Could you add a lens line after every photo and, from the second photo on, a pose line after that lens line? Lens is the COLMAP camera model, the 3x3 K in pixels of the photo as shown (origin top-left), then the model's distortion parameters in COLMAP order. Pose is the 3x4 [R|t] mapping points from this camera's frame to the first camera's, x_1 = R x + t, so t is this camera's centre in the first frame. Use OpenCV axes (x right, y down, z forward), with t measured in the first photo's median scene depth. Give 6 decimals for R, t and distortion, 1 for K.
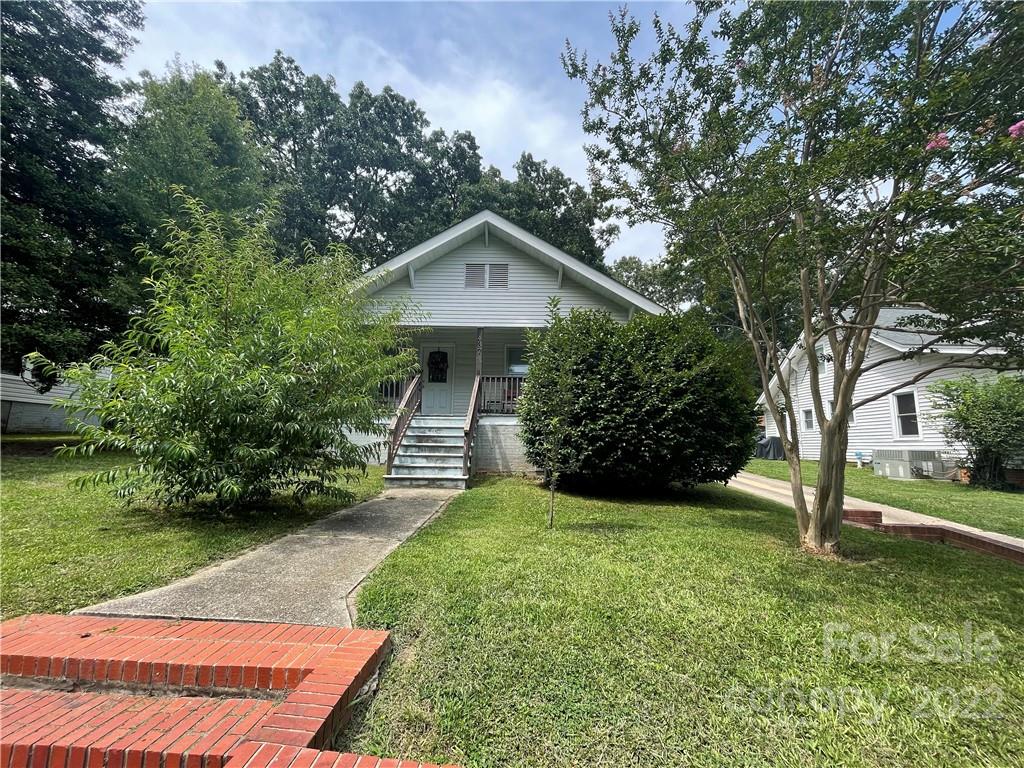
lens RADIAL K [[414.8, 0, 507.2], [0, 414.8, 388.4], [0, 0, 1]] dist [0.001685, 0.000211]
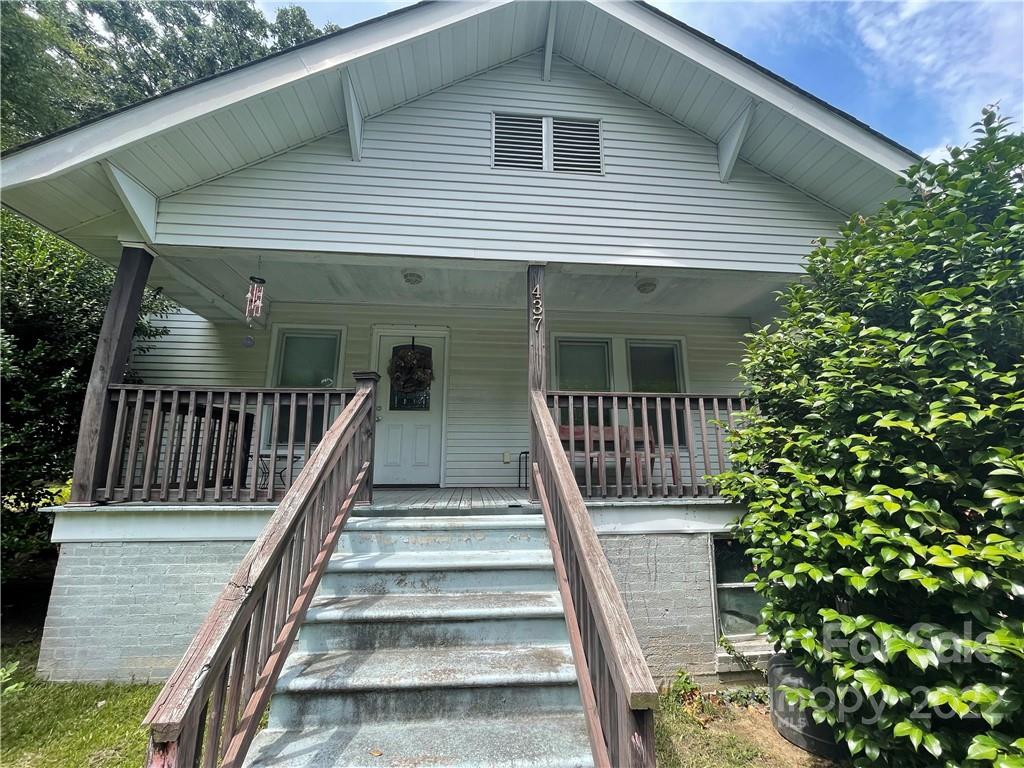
lens RADIAL K [[409.4, 0, 512.6], [0, 409.4, 388.4], [0, 0, 1]] dist [0.001526, 0.000197]
pose [[0.992980, 0.005293, 0.118163, -0.162797], [0.003086, 0.997498, -0.070621, -0.008634], [-0.118241, 0.070490, 0.990480, 0.795153]]
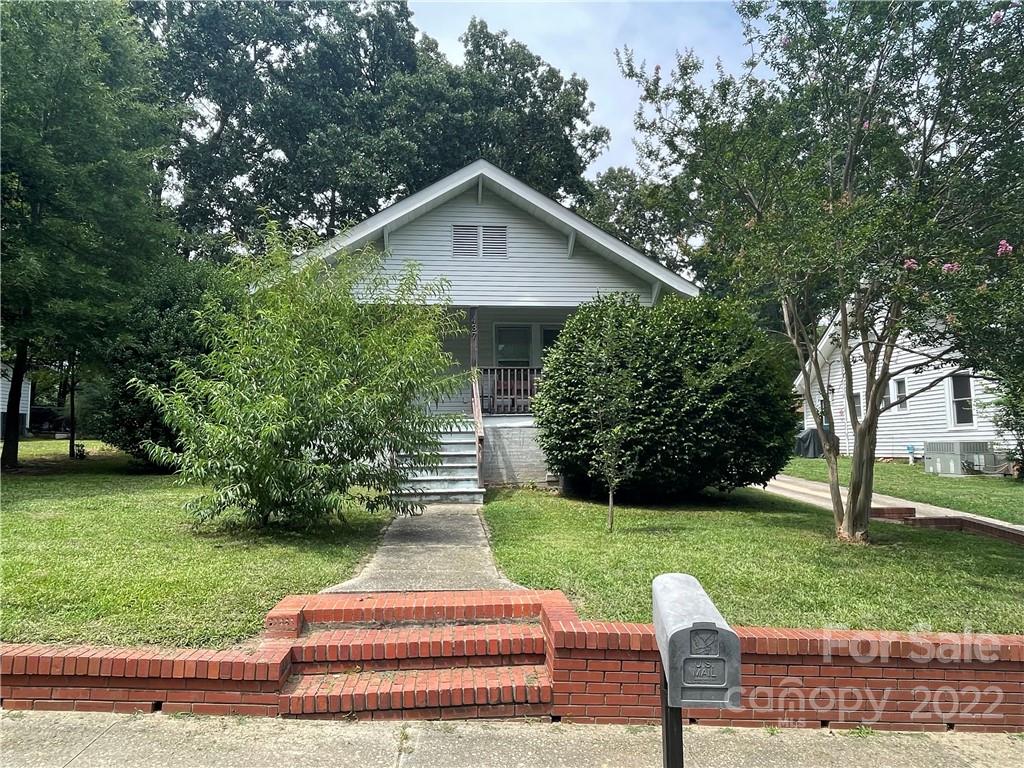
lens RADIAL K [[626.4, 0, 511.3], [0, 626.4, 392.7], [0, 0, 1]] dist [0.017631, -0.019689]
pose [[0.992459, -0.019392, 0.121031, -0.178005], [0.013259, 0.998597, 0.051271, -0.051460], [-0.121856, -0.049280, 0.991324, -0.274822]]
